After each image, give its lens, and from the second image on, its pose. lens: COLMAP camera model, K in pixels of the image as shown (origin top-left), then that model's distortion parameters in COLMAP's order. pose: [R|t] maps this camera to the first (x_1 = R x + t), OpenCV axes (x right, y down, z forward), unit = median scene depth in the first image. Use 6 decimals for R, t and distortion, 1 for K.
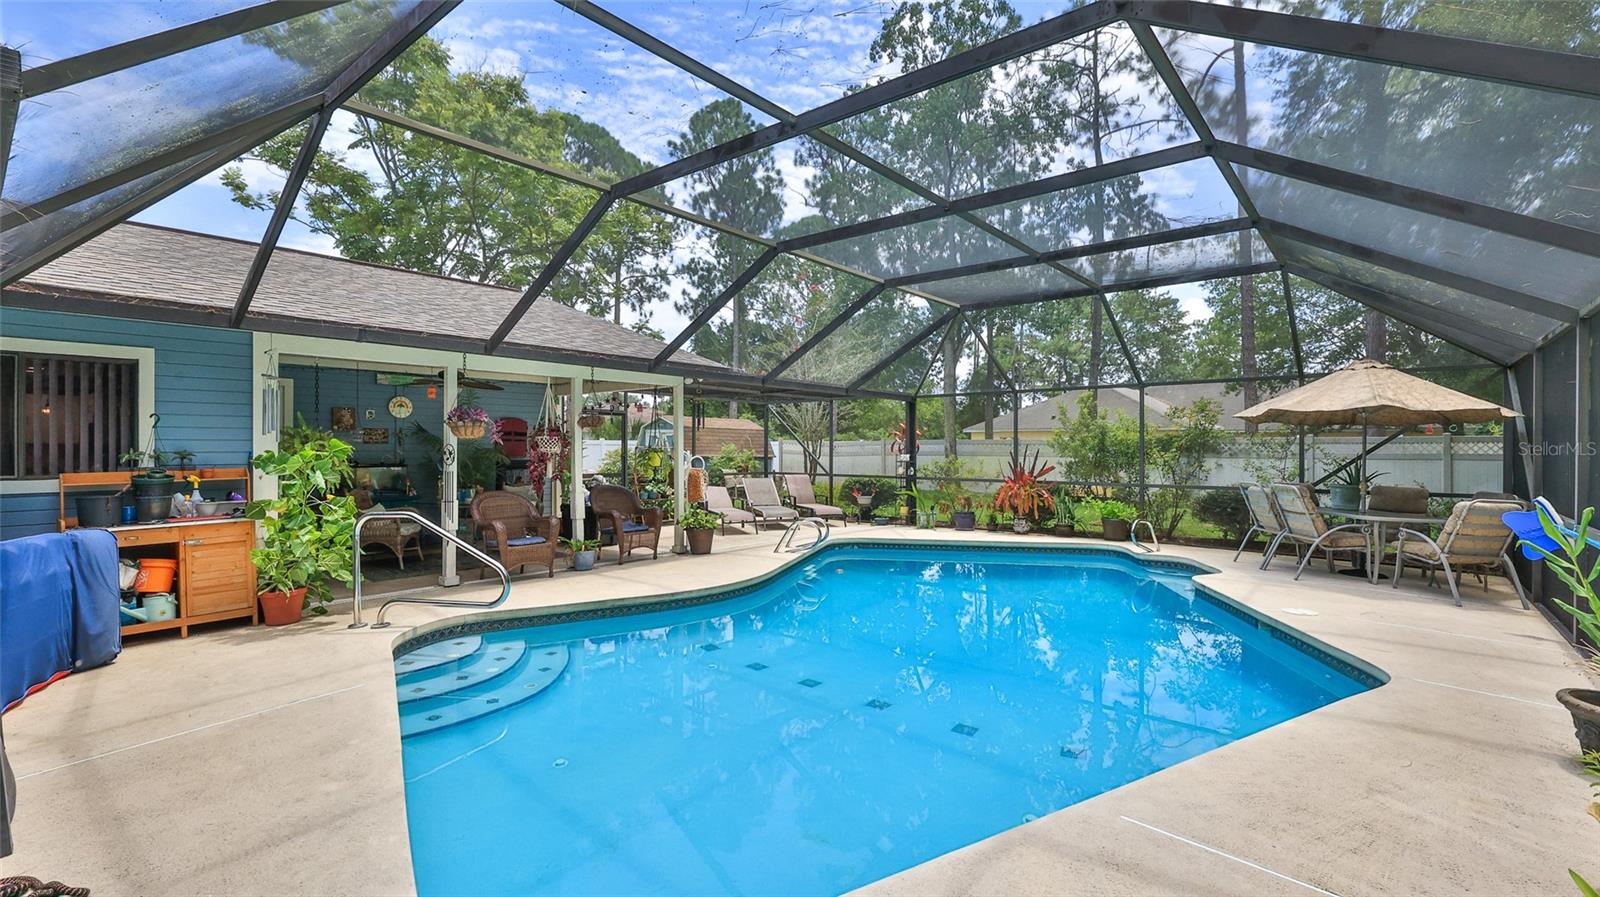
lens RADIAL K [[707.7, 0, 800.0], [0, 707.7, 448.5], [0, 0, 1]] dist [-0.000262, -0.000803]
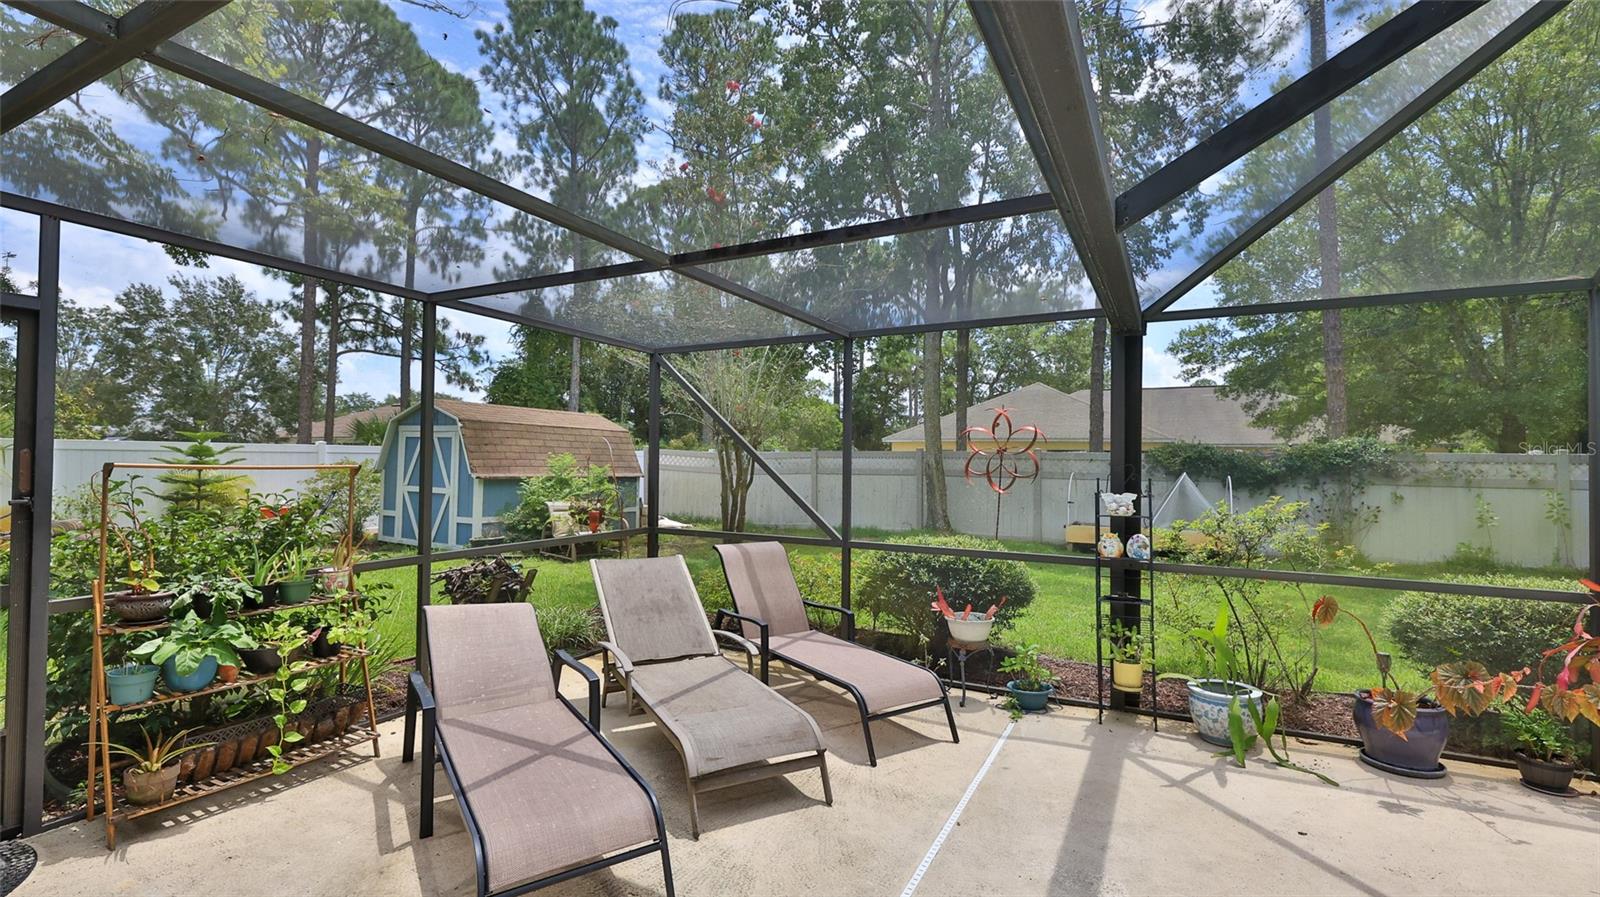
lens RADIAL K [[707.7, 0, 800.0], [0, 707.7, 448.5], [0, 0, 1]] dist [-0.000262, -0.000803]
pose [[0.977383, -0.004771, 0.211425, -0.015792], [0.005852, 0.999973, -0.004489, -0.002993], [-0.211397, 0.005624, 0.977384, 0.189273]]
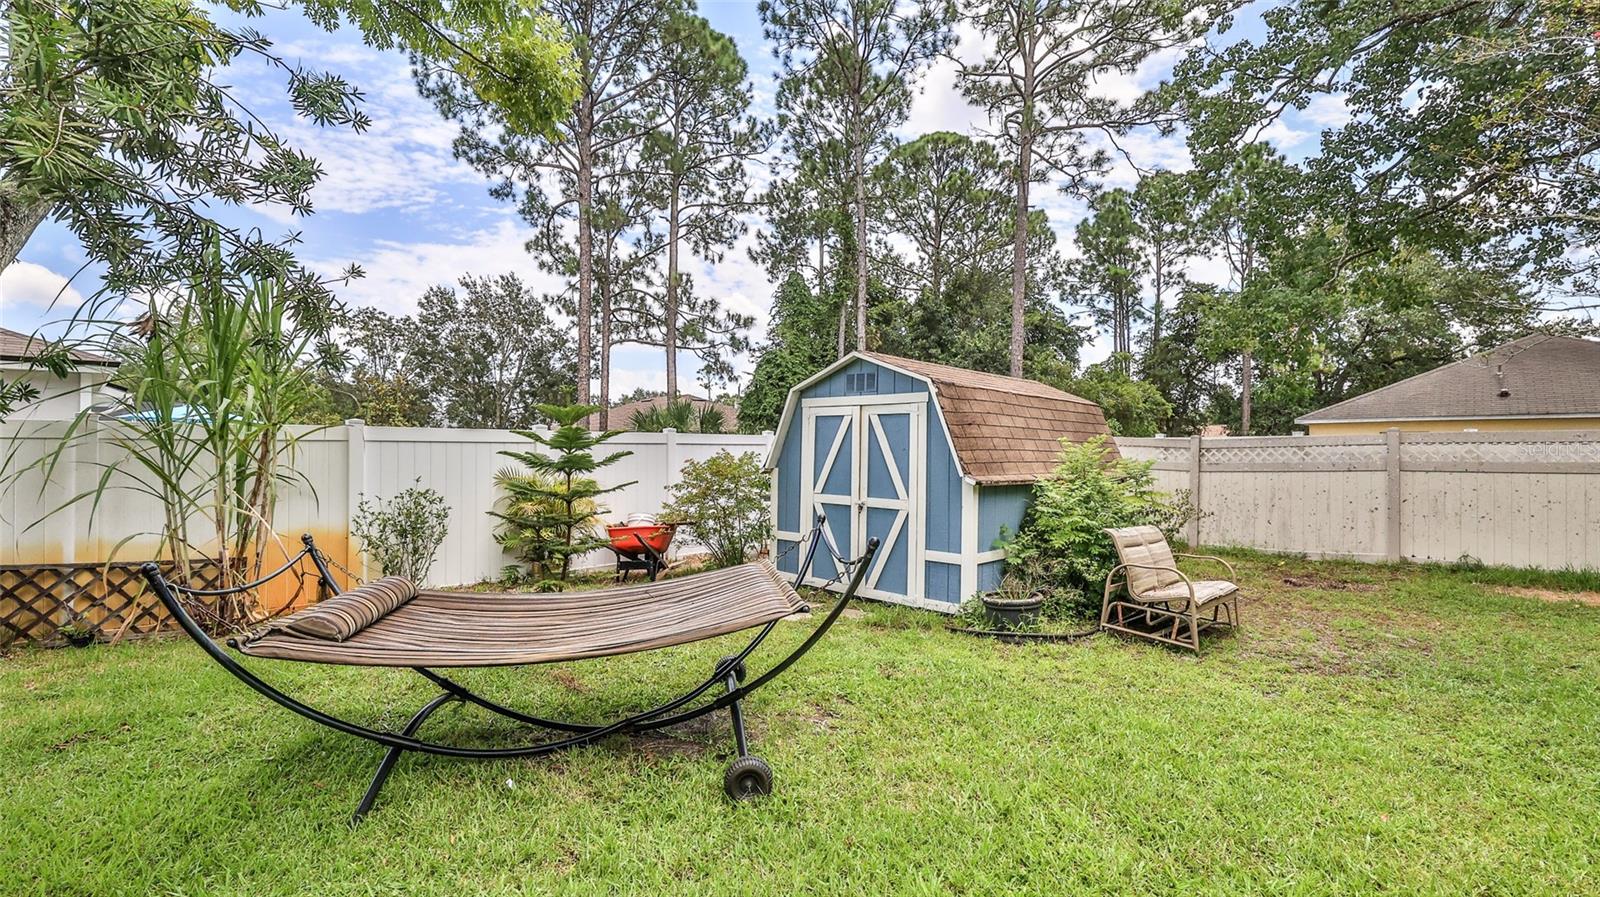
lens RADIAL K [[706.2, 0, 777.1], [0, 706.2, 444.1], [0, 0, 1]] dist [0.020301, -0.000175]
pose [[0.996486, -0.016808, -0.082051, -0.102535], [0.016381, 0.999849, -0.005877, -0.001891], [0.082138, 0.004512, 0.996611, 0.316307]]
